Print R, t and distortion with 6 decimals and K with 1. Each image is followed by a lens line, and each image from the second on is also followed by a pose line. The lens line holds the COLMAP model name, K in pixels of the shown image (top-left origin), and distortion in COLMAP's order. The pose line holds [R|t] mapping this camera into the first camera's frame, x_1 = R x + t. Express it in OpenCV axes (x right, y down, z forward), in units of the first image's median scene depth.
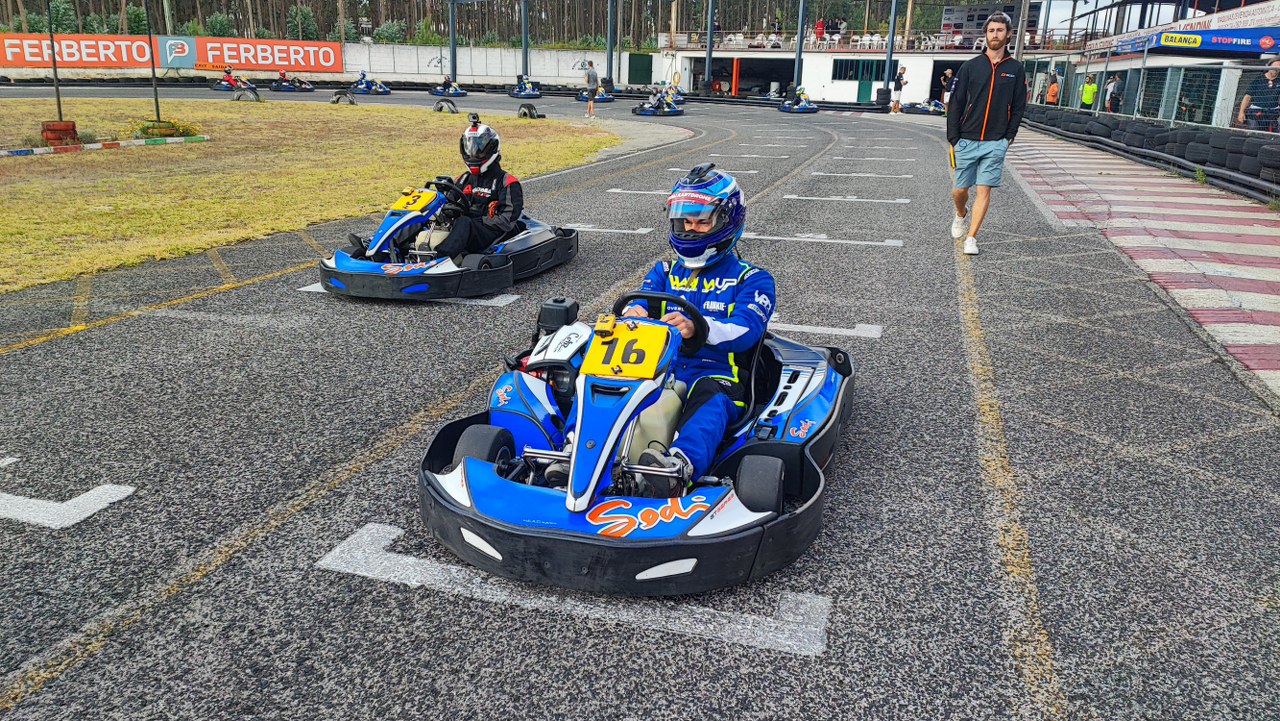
lens RADIAL K [[922.0, 0, 641.2], [0, 922.0, 357.4], [0, 0, 1]] dist [0.045051, -0.064518]
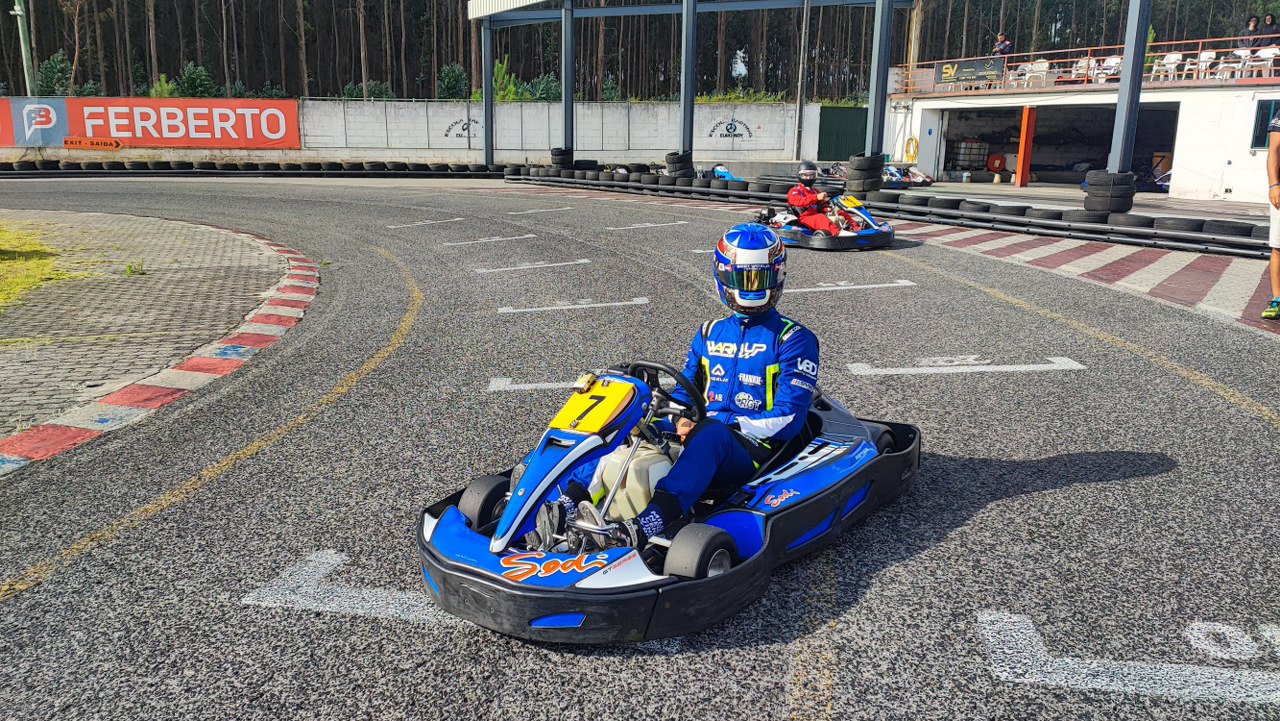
lens RADIAL K [[922.0, 0, 643.8], [0, 922.0, 352.2], [0, 0, 1]] dist [0.045051, -0.064518]
pose [[0.931167, 0.063992, -0.358932, 0.112635], [-0.091849, 0.993897, -0.061086, -0.166527], [0.352833, 0.089849, 0.931362, 0.552520]]
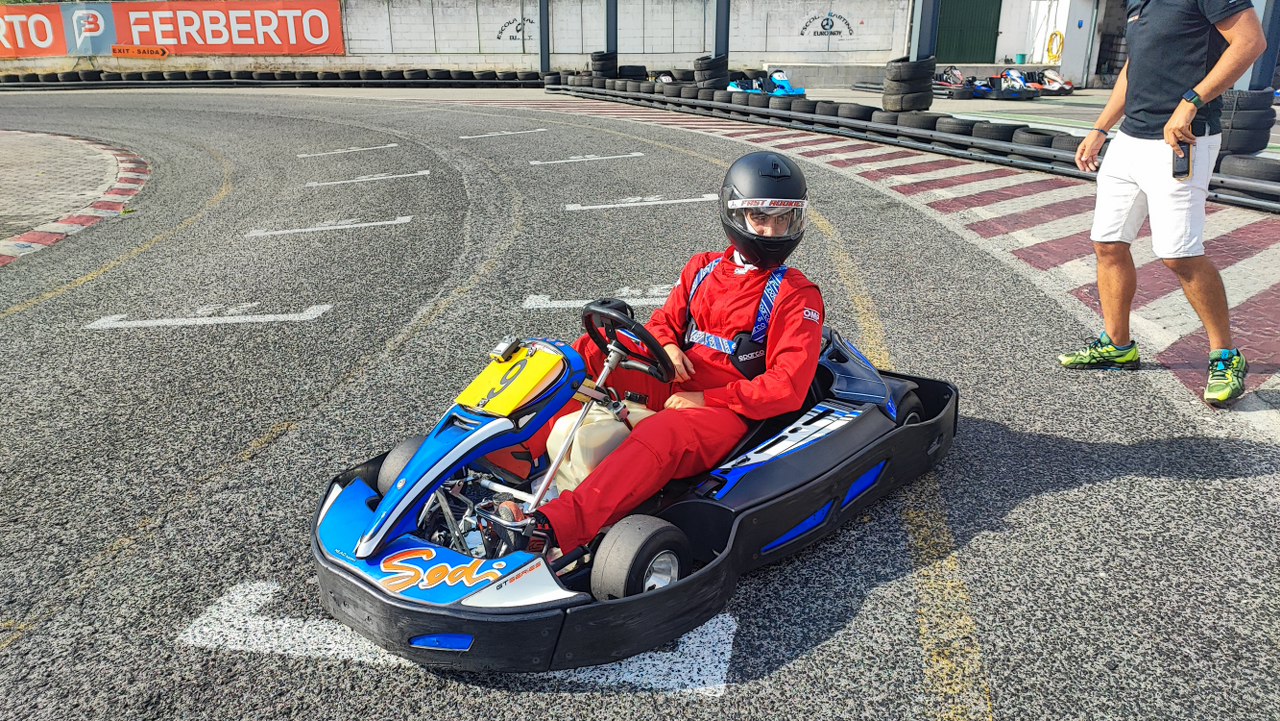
lens RADIAL K [[922.0, 0, 647.5], [0, 922.0, 359.1], [0, 0, 1]] dist [0.045051, -0.064518]
pose [[0.850622, 0.144010, -0.505672, 0.139854], [-0.129299, 0.989519, 0.064302, -0.194790], [0.509632, 0.010686, 0.860326, 0.644273]]
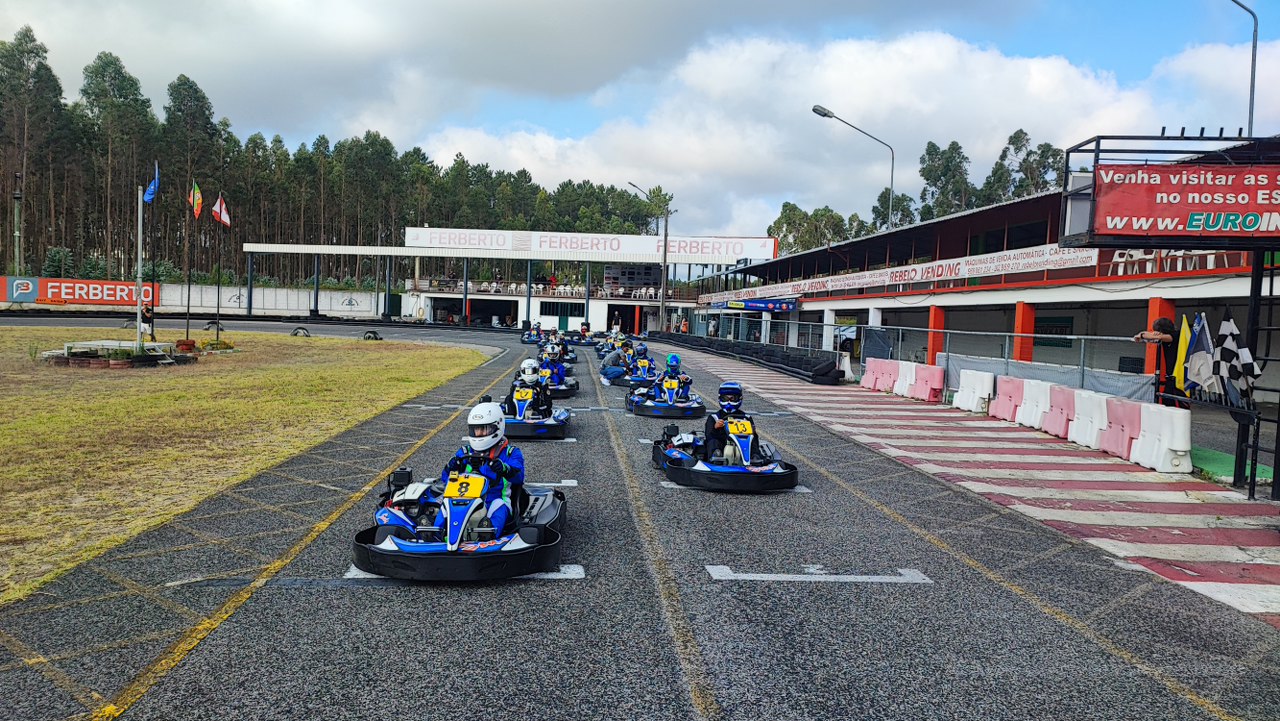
lens RADIAL K [[922.0, 0, 636.8], [0, 922.0, 360.0], [0, 0, 1]] dist [0.045051, -0.064518]
pose [[0.937331, -0.007198, 0.348367, -0.160758], [0.088242, 0.972098, -0.217343, 0.095685], [-0.337083, 0.234463, 0.911813, -0.352895]]
